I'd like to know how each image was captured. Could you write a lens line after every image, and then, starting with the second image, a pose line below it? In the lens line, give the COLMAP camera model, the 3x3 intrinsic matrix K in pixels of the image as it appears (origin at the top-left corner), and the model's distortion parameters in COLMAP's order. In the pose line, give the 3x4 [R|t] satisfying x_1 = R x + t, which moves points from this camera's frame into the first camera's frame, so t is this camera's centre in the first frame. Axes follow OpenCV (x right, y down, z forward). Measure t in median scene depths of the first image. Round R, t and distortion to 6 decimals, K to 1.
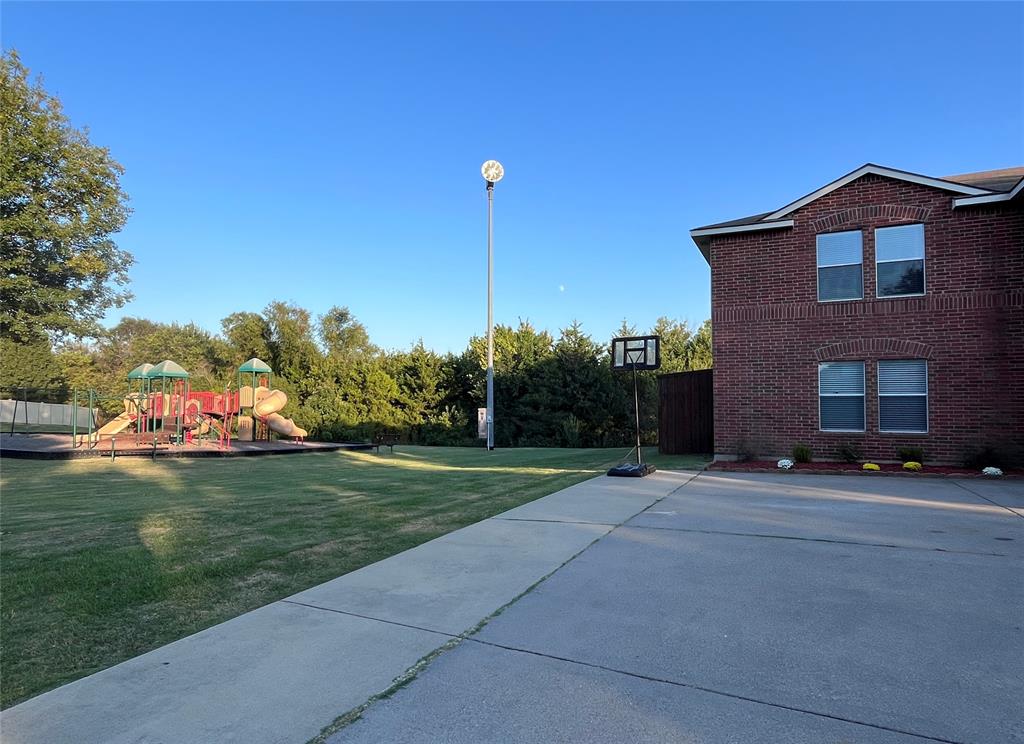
lens RADIAL K [[601.1, 0, 520.7], [0, 601.1, 387.0], [0, 0, 1]] dist [0.000196, -0.003241]
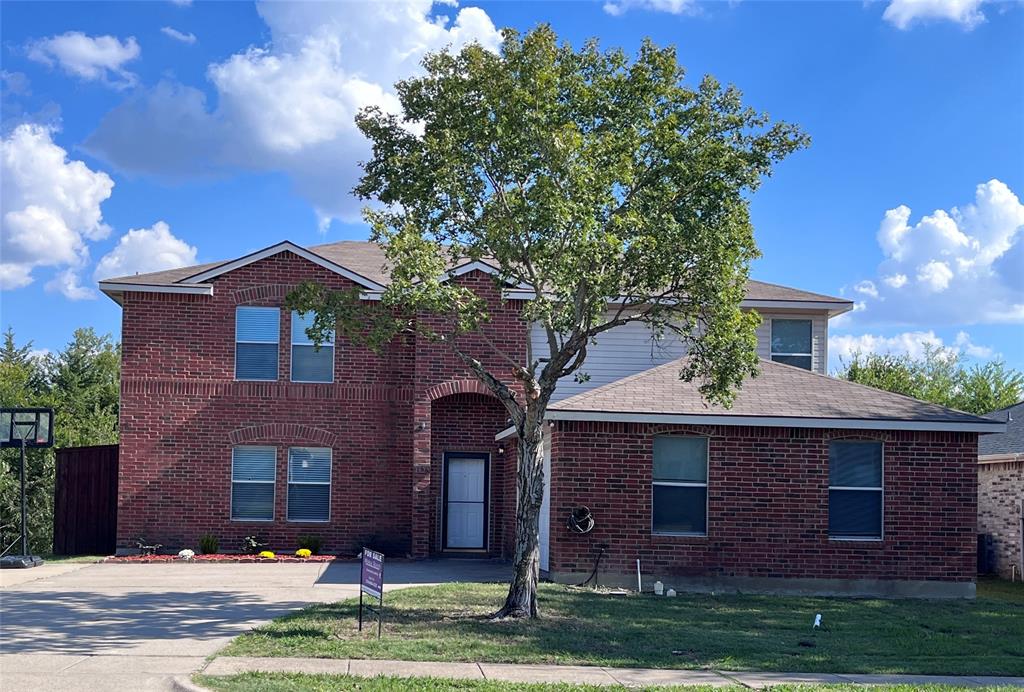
lens RADIAL K [[1297.7, 0, 485.0], [0, 1297.7, 446.6], [0, 0, 1]] dist [0.008253, 0.000000]
pose [[0.863883, 0.036922, 0.502338, -0.168291], [-0.034129, 0.999308, -0.014758, -0.023852], [-0.502535, -0.004395, 0.864546, -0.913479]]
